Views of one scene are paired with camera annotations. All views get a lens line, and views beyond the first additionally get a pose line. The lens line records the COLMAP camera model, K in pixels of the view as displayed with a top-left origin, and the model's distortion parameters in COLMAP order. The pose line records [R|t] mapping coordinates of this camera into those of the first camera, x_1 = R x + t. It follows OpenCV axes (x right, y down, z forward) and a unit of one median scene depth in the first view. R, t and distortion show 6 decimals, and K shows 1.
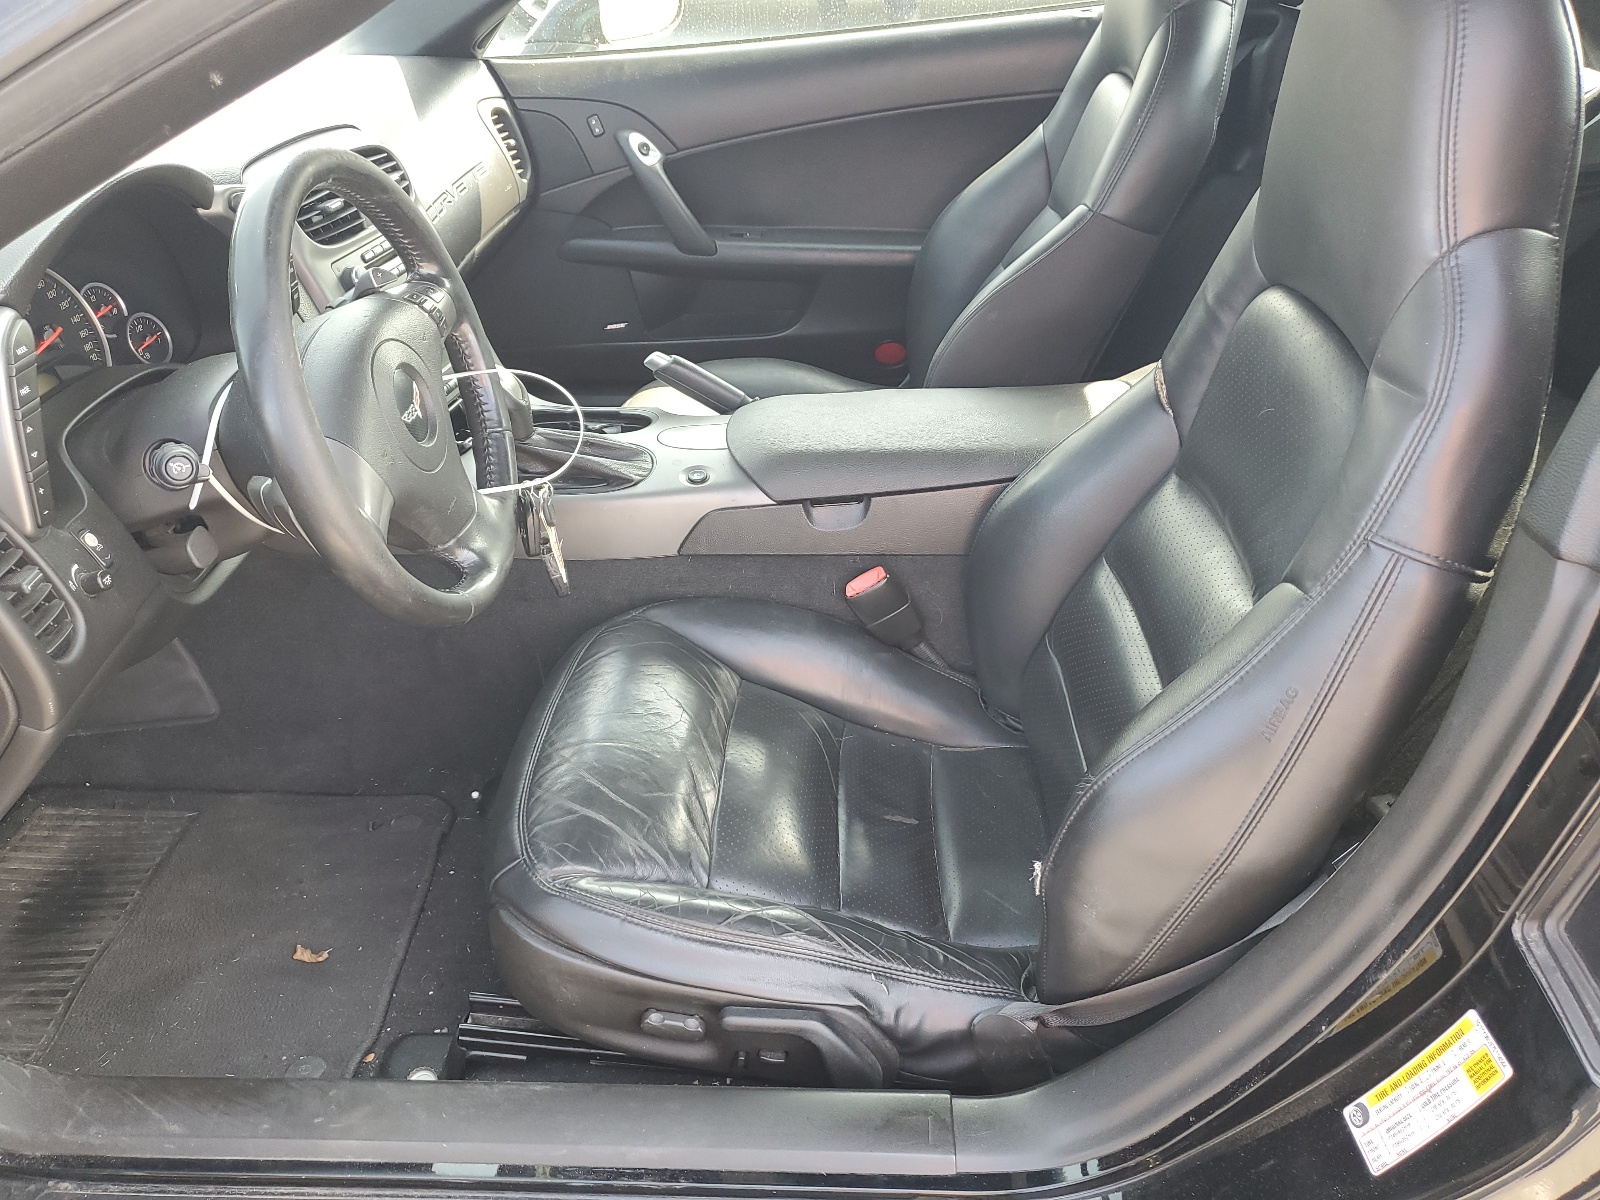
lens RADIAL K [[1239.2, 0, 804.2], [0, 1239.2, 571.1], [0, 0, 1]] dist [-0.004821, 0.002888]
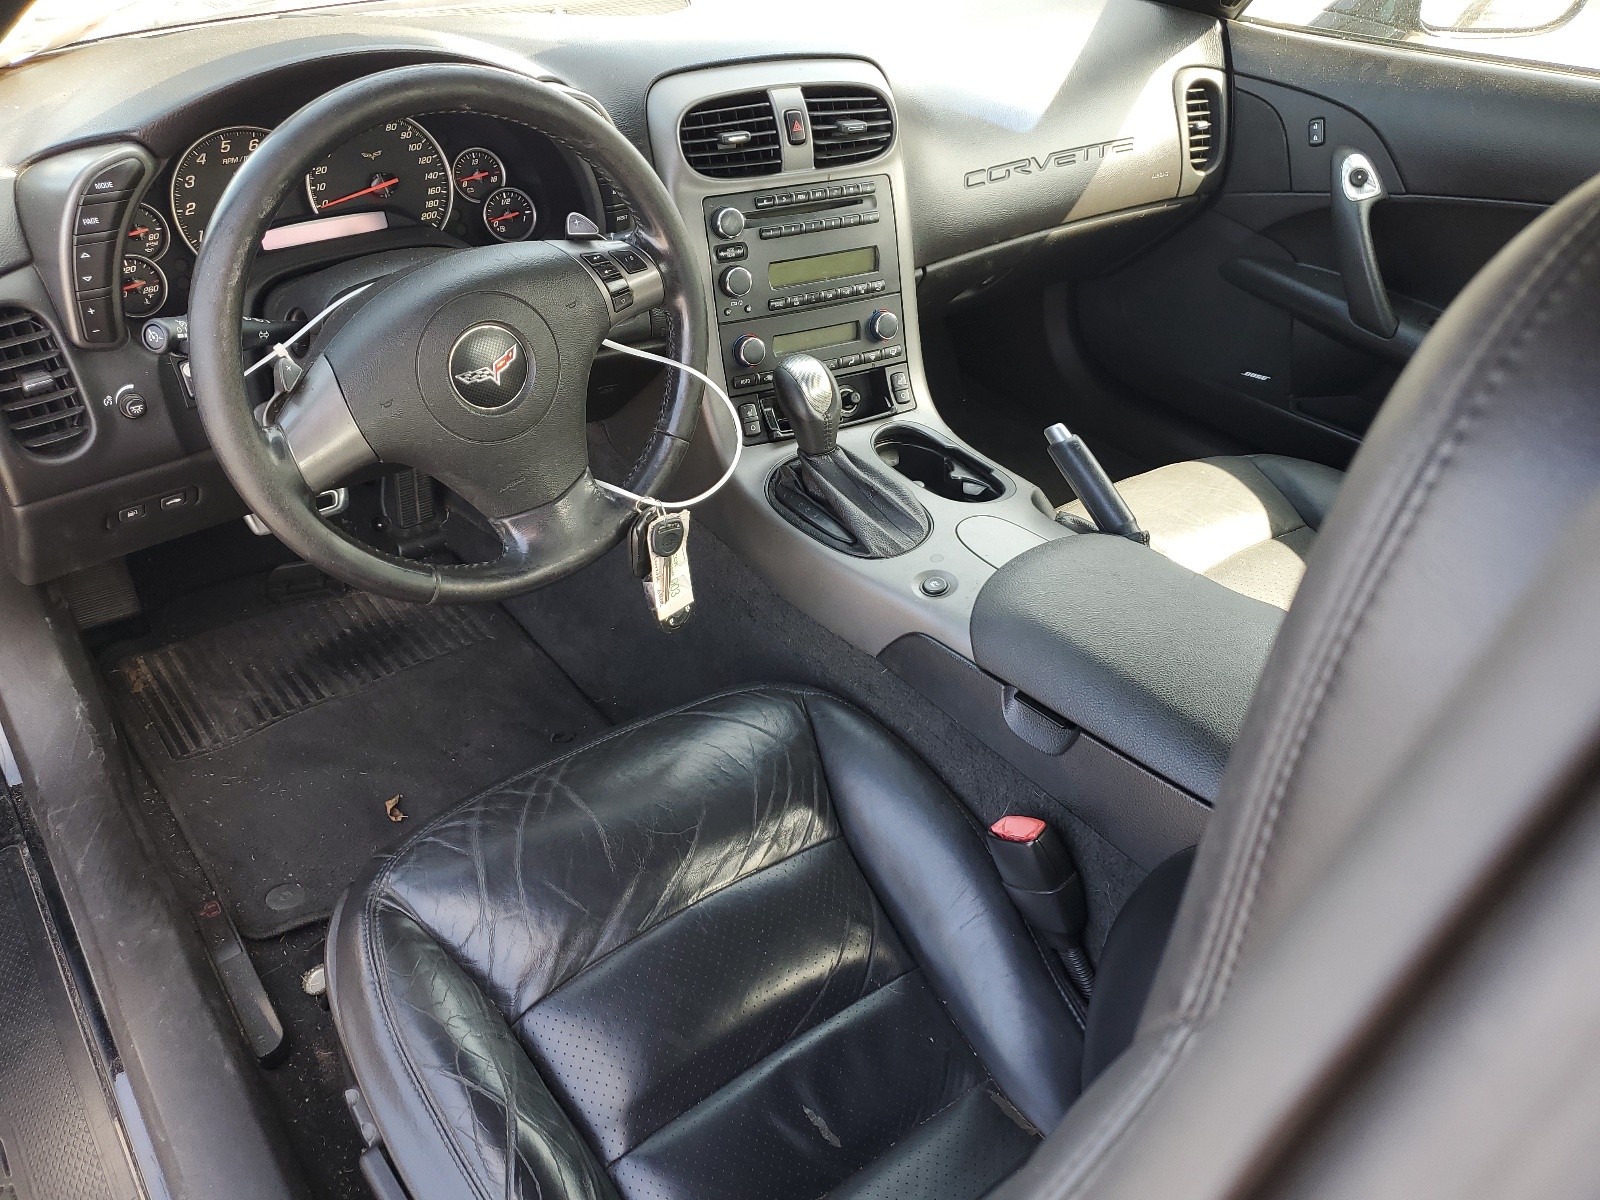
lens RADIAL K [[1239.2, 0, 804.2], [0, 1239.2, 571.1], [0, 0, 1]] dist [-0.004821, 0.002888]
pose [[0.648441, 0.466437, -0.601632, 0.250380], [-0.430120, 0.876552, 0.215994, -0.166065], [0.628110, 0.118714, 0.769016, 0.259600]]
